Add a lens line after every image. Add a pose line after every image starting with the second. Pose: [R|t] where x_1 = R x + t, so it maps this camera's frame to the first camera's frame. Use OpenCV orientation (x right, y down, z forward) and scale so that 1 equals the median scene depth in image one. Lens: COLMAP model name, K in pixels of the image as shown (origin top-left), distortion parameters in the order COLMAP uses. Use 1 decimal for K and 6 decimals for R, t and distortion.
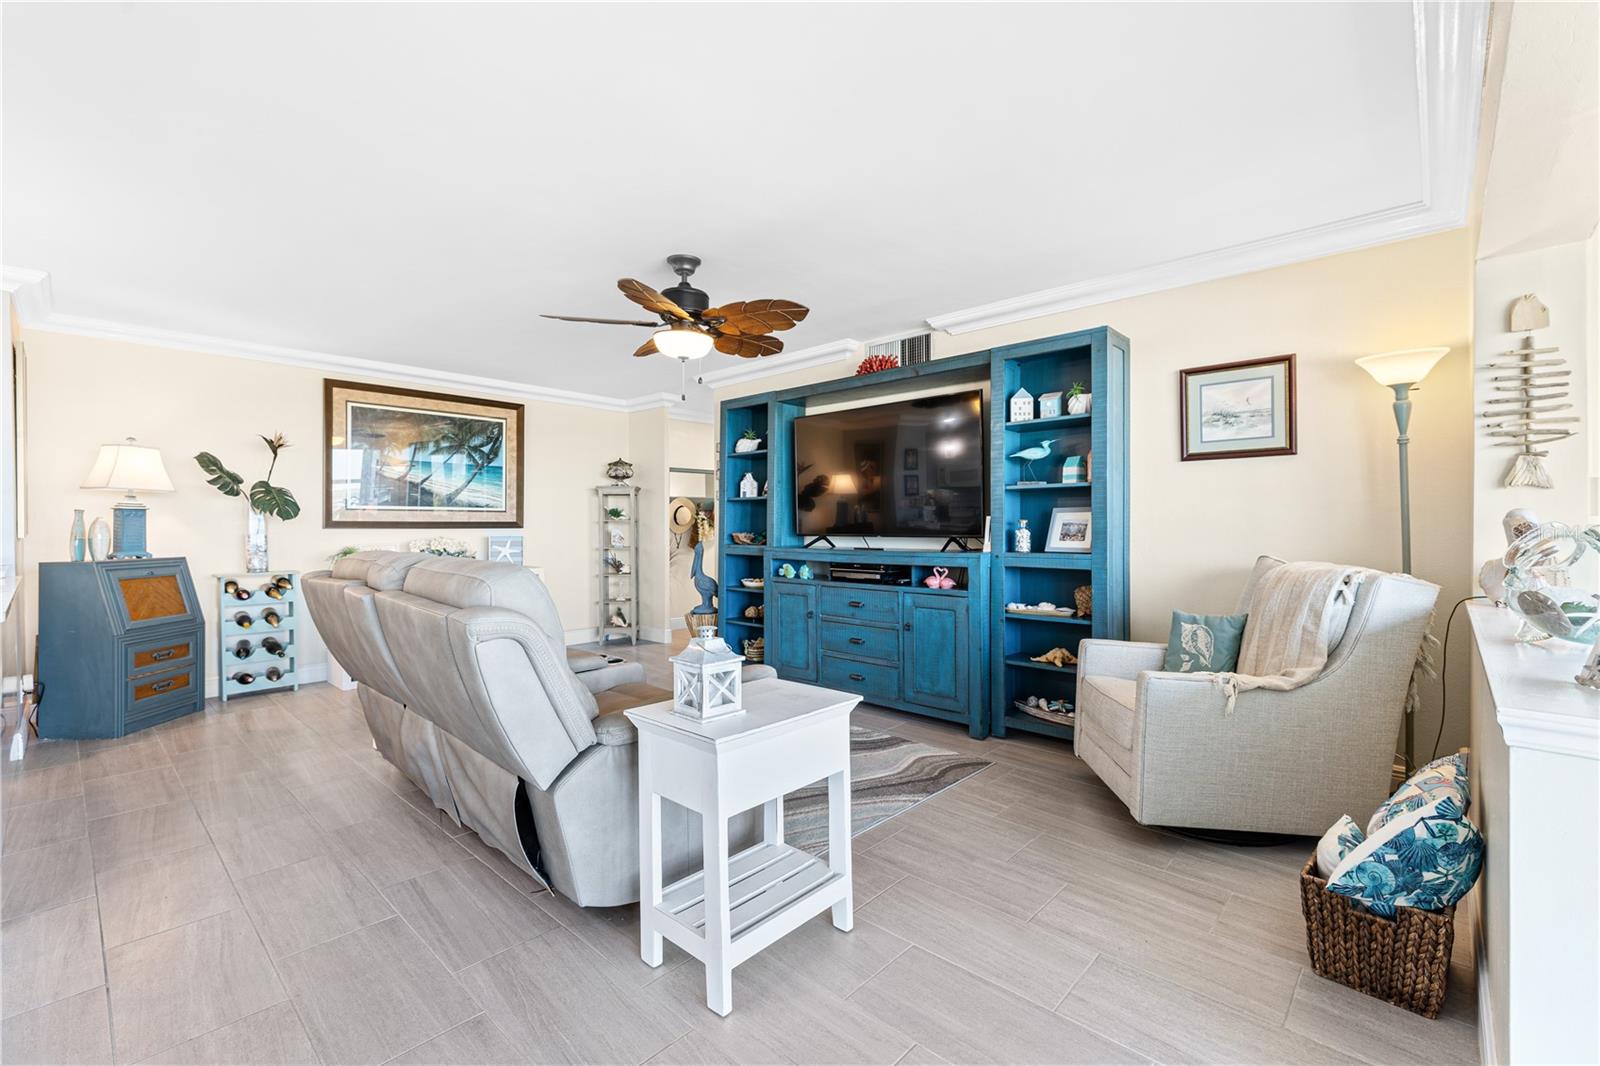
lens RADIAL K [[676.6, 0, 797.1], [0, 676.6, 533.5], [0, 0, 1]] dist [0.000071, -0.000565]
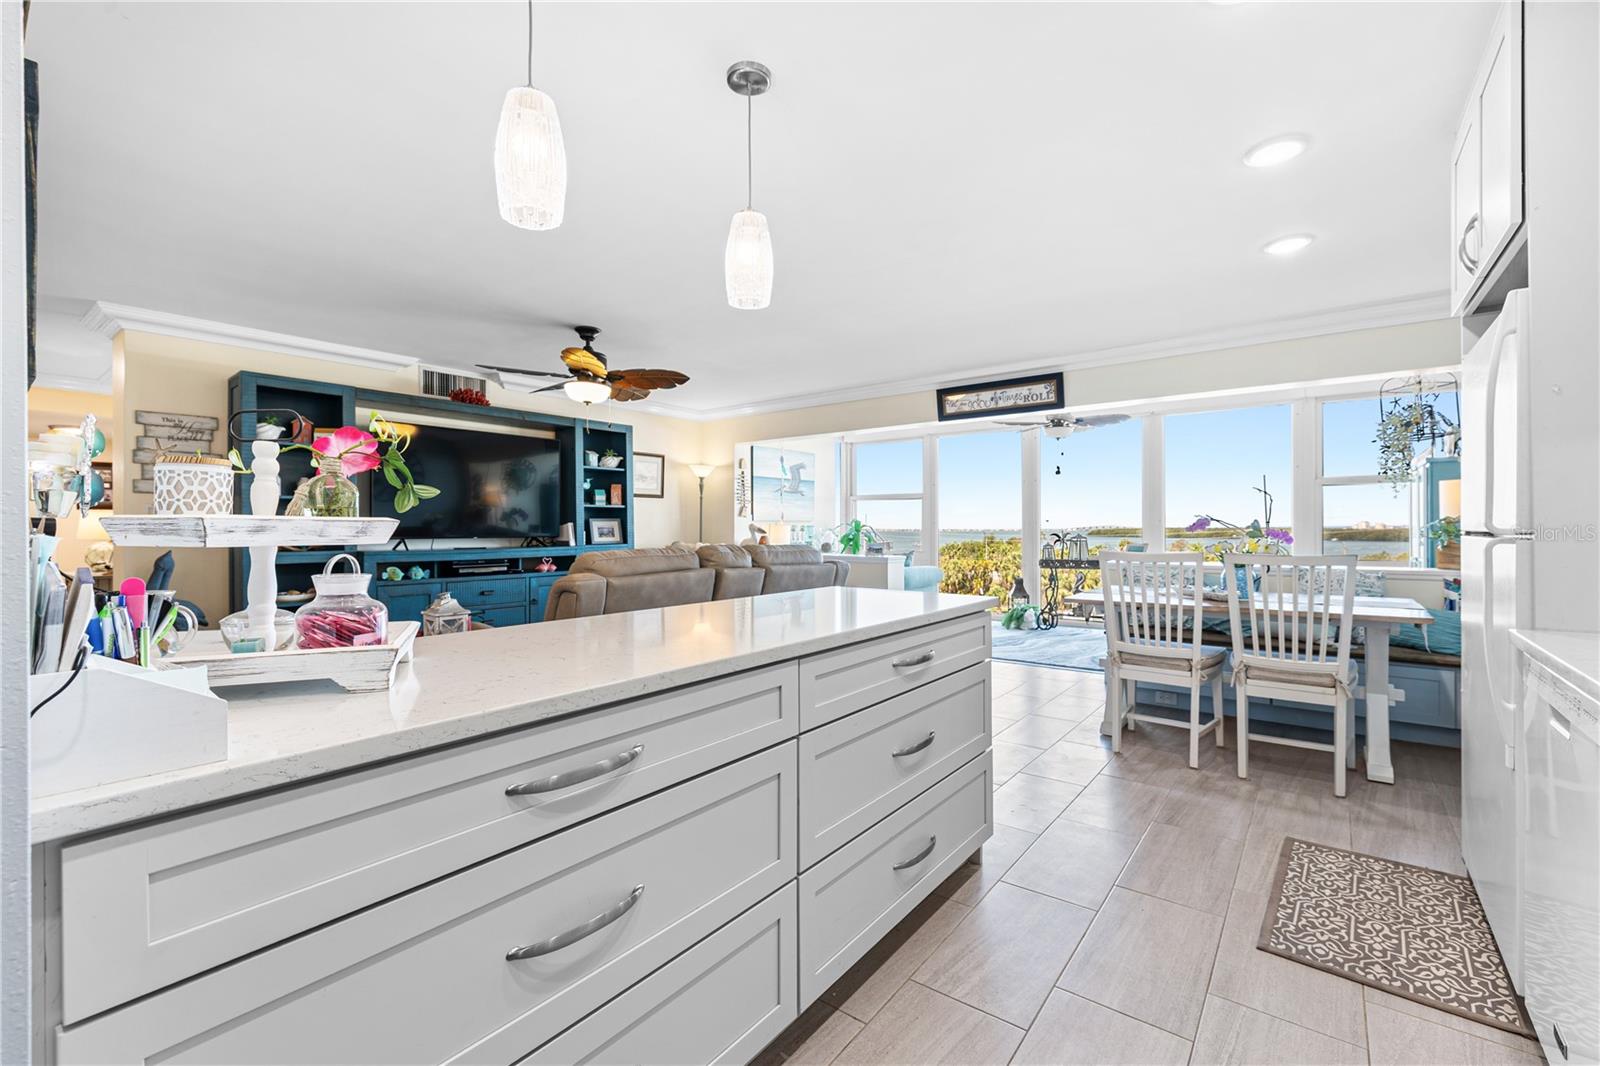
lens RADIAL K [[676.6, 0, 794.4], [0, 676.6, 526.3], [0, 0, 1]] dist [0.000071, -0.000565]
pose [[-0.075899, 0.005729, 0.997099, -1.124726], [0.015575, 0.999868, -0.004559, -0.001707], [-0.996994, 0.015184, -0.075978, 0.511449]]
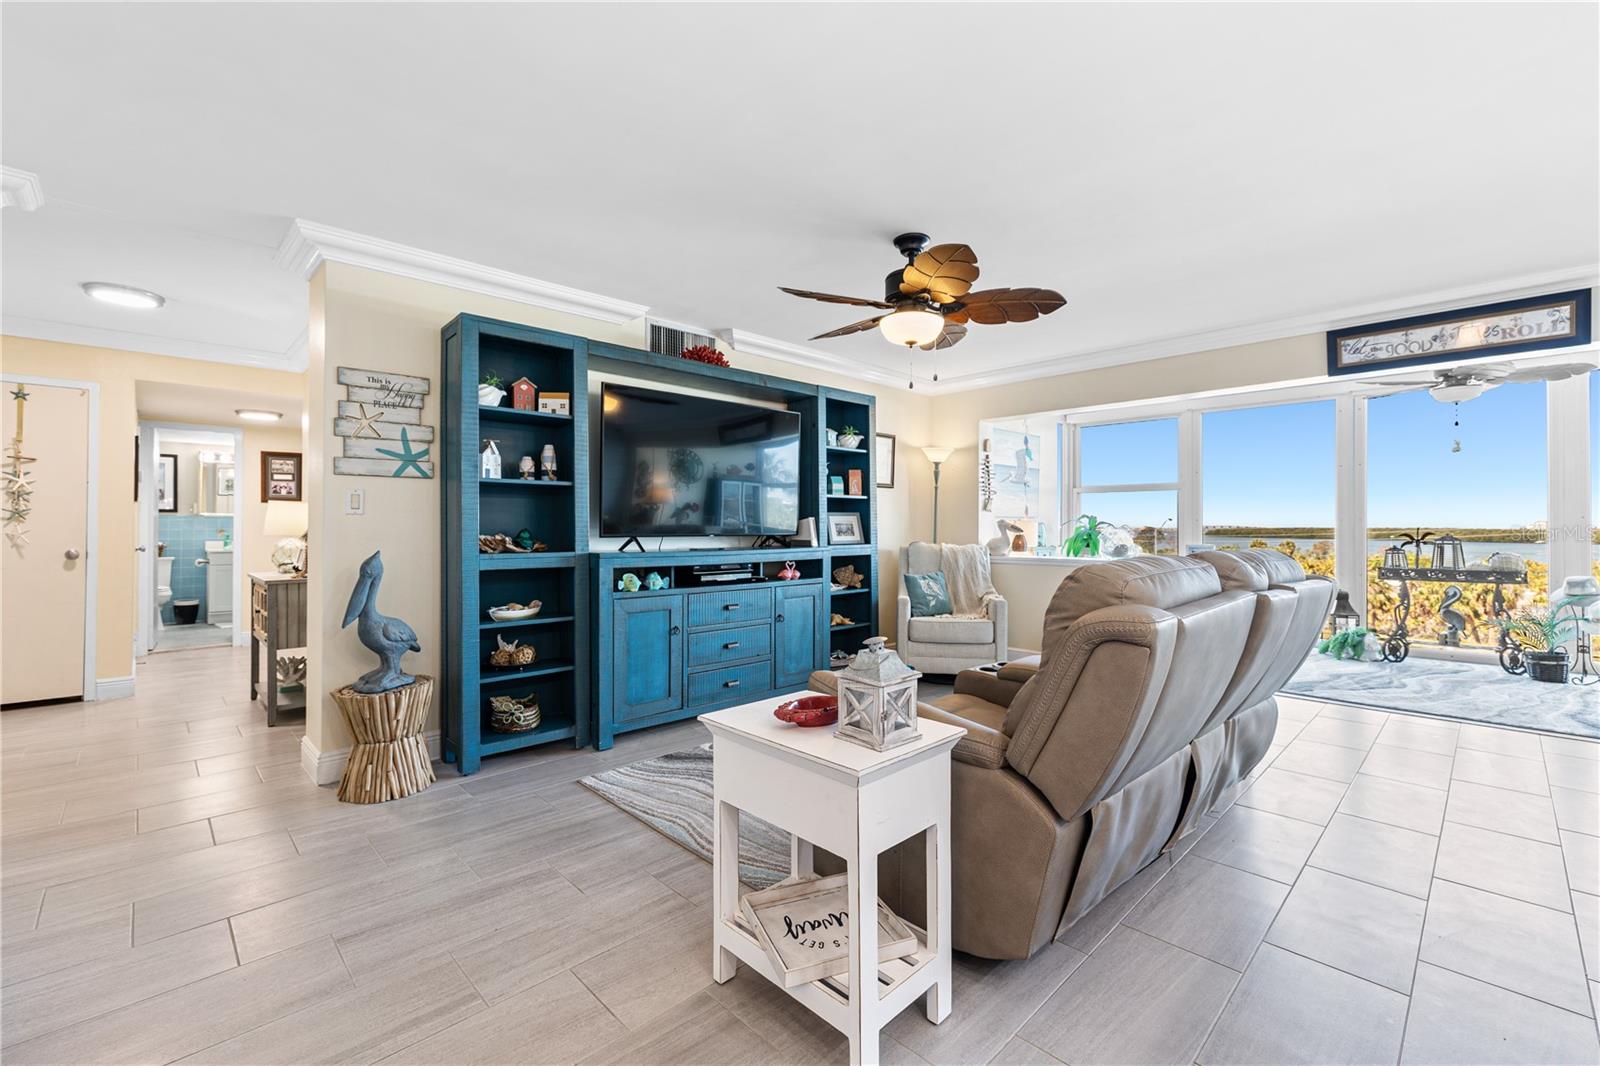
lens RADIAL K [[676.6, 0, 793.2], [0, 676.6, 520.6], [0, 0, 1]] dist [0.000071, -0.000565]
pose [[0.061203, 0.012367, 0.998049, -0.815308], [0.011953, 0.999842, -0.013122, -0.003085], [-0.998054, 0.012733, 0.061046, 0.814735]]
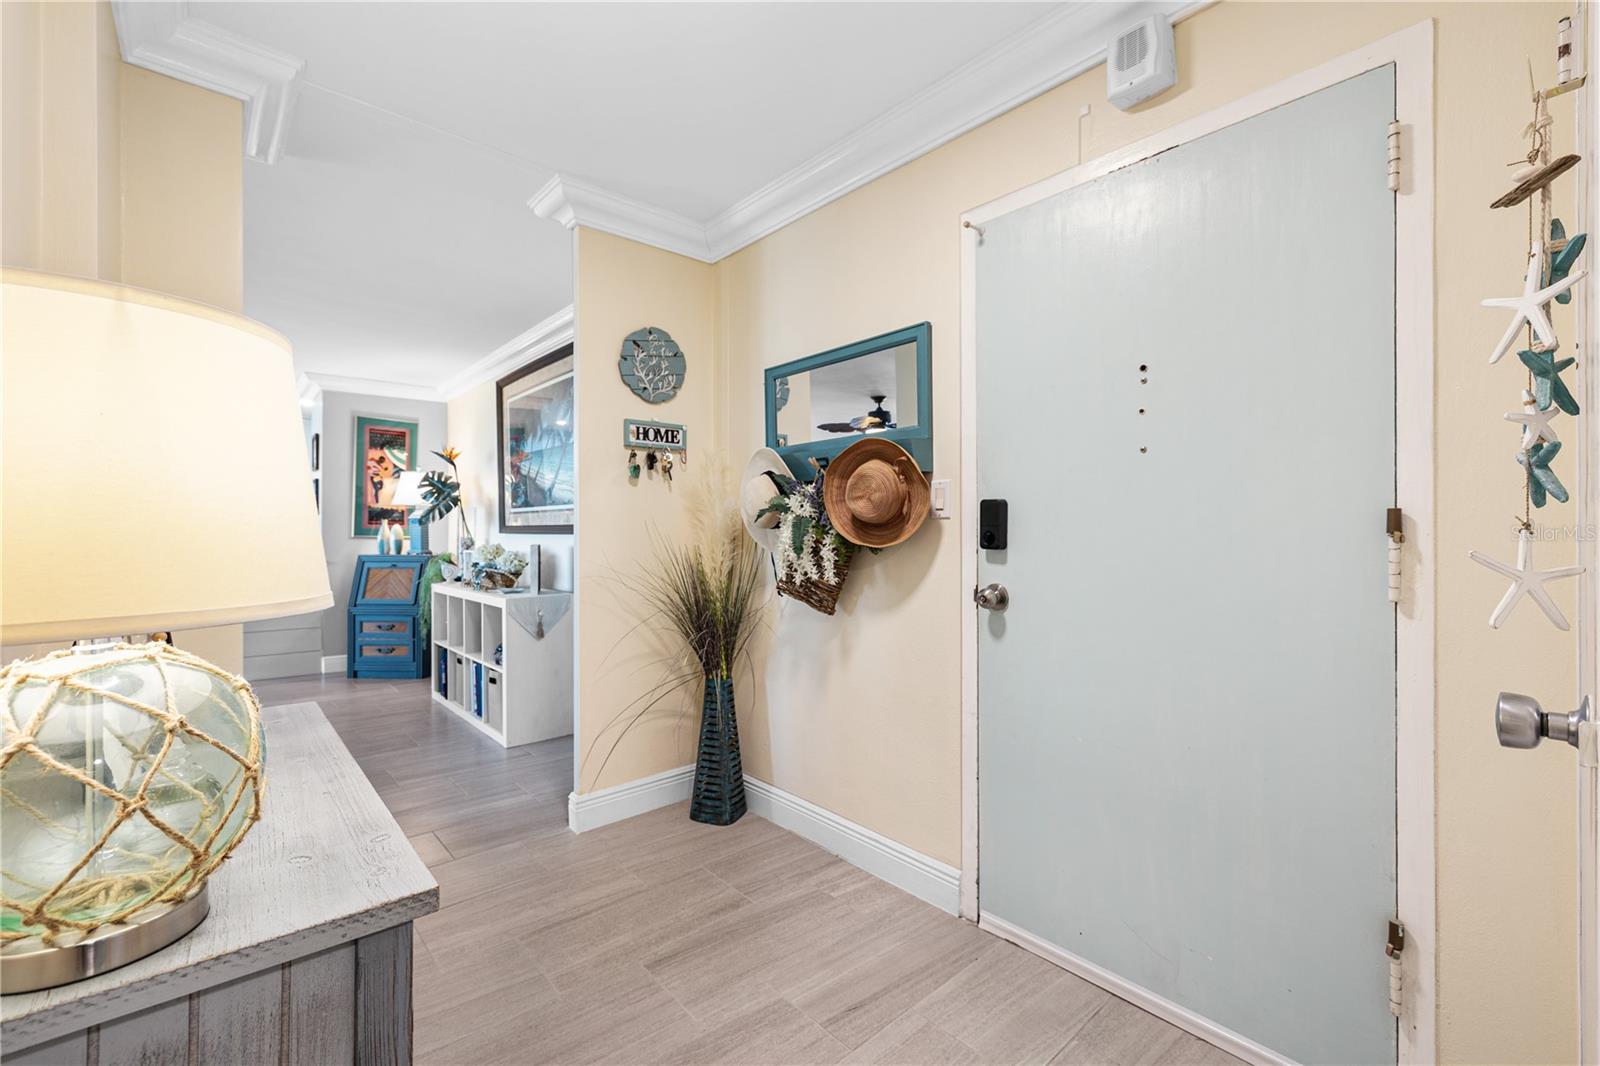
lens RADIAL K [[676.6, 0, 787.5], [0, 676.6, 534.7], [0, 0, 1]] dist [0.000071, -0.000565]
pose [[-0.111494, 0.006106, -0.993746, 0.272462], [-0.013118, 0.999885, 0.007616, -0.021182], [0.993678, 0.013885, -0.111401, 1.773600]]
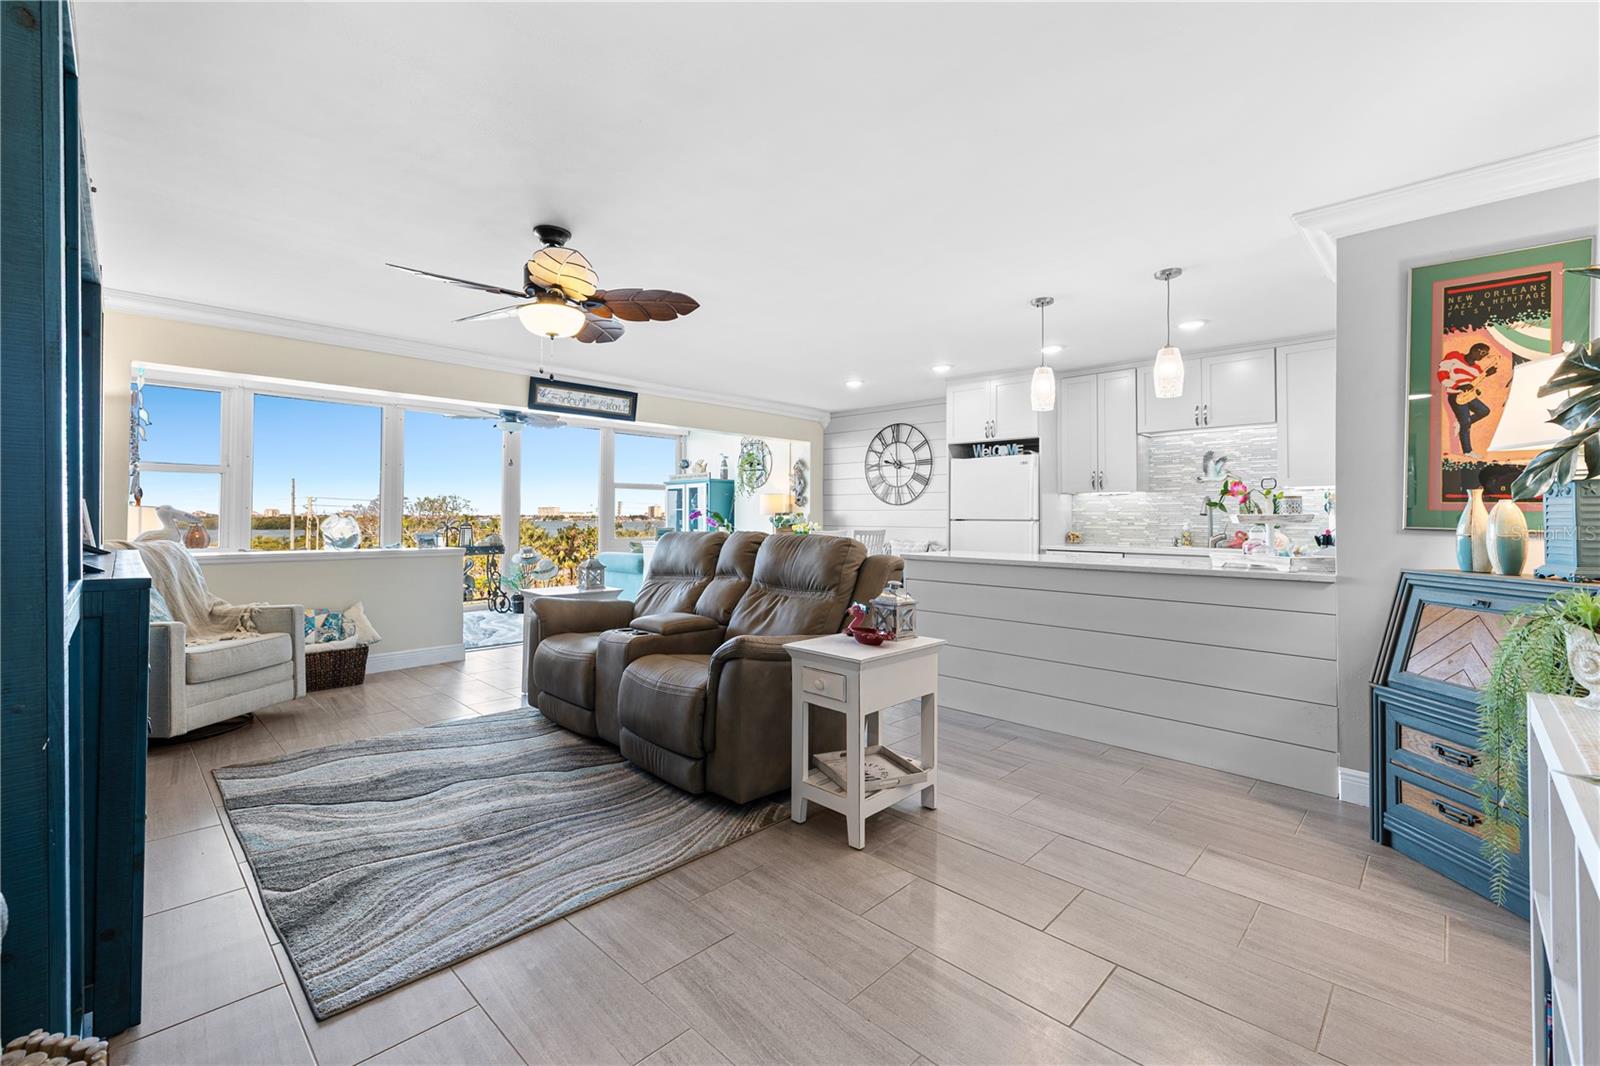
lens RADIAL K [[676.6, 0, 802.7], [0, 676.6, 505.9], [0, 0, 1]] dist [0.000071, -0.000565]
pose [[-0.999743, -0.000989, 0.022637, -0.395253], [-0.001090, 0.999990, -0.004449, -0.013642], [-0.022632, -0.004473, -0.999734, 1.420567]]
